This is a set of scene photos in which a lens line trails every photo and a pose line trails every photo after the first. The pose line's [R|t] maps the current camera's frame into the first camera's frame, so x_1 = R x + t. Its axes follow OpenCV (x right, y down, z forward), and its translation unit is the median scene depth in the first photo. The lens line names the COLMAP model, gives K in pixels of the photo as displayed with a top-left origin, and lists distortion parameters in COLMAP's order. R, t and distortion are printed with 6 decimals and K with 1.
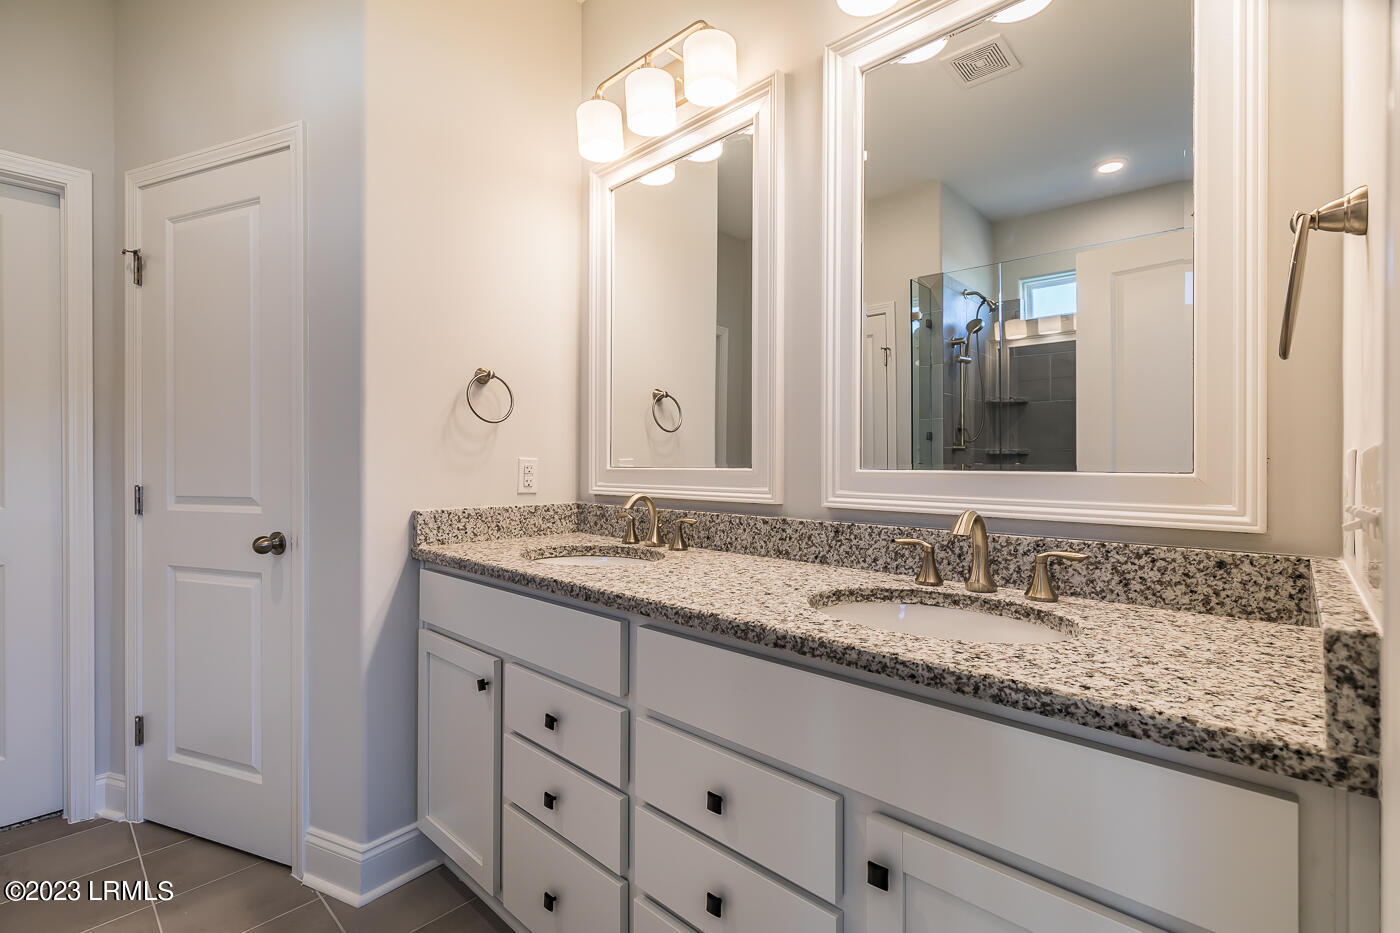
lens RADIAL K [[639.8, 0, 694.0], [0, 639.8, 462.6], [0, 0, 1]] dist [0.007851, -0.002248]
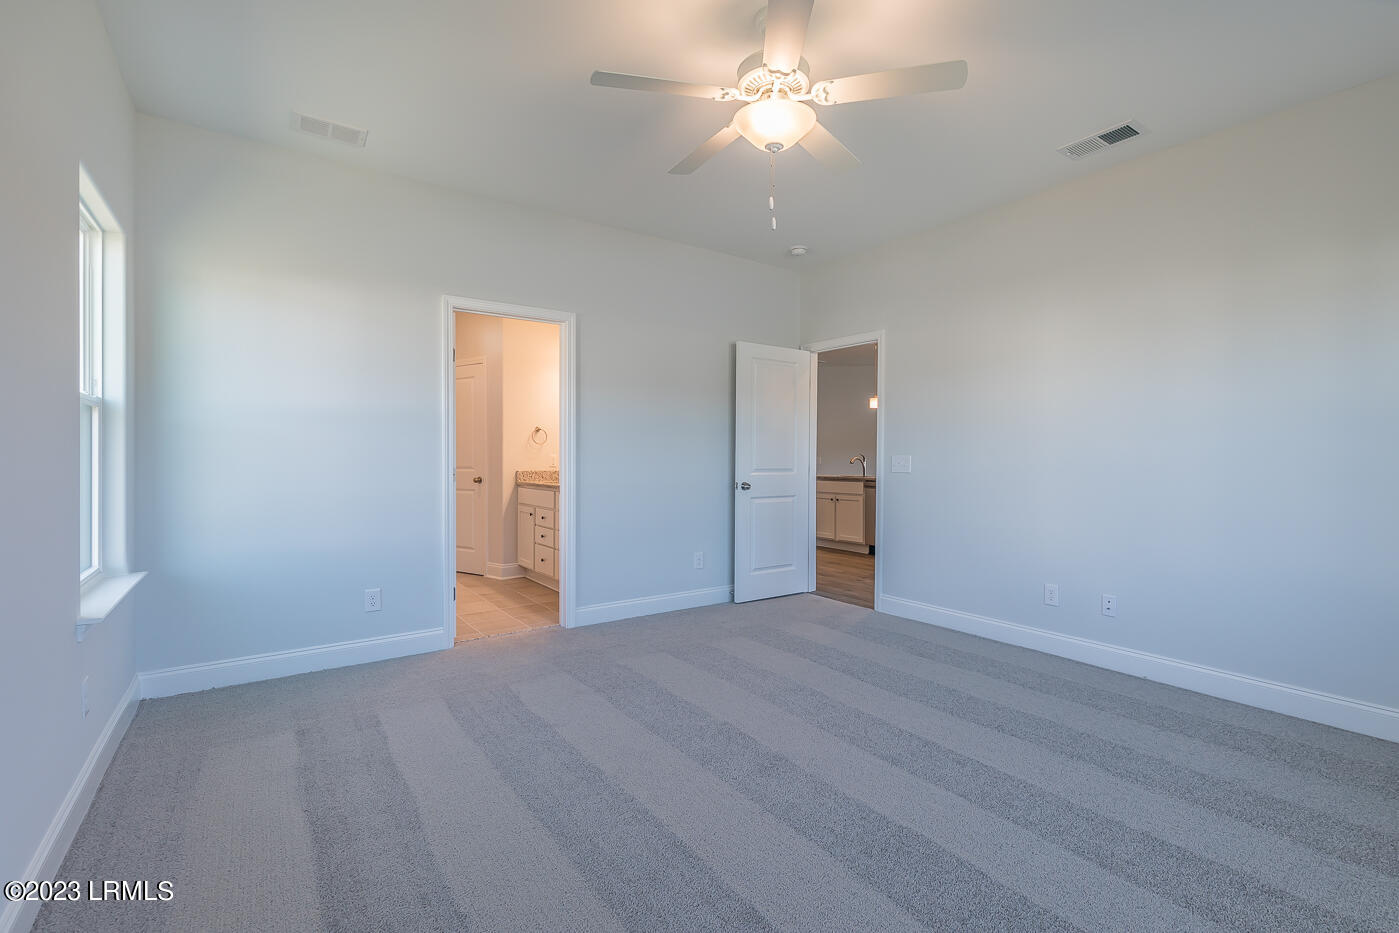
lens RADIAL K [[639.3, 0, 702.5], [0, 639.3, 461.4], [0, 0, 1]] dist [0.007851, -0.002248]
pose [[0.980613, 0.001377, -0.195949, 1.209003], [-0.000263, 0.999984, 0.005710, 0.008629], [0.195953, -0.005548, 0.980598, -2.158629]]
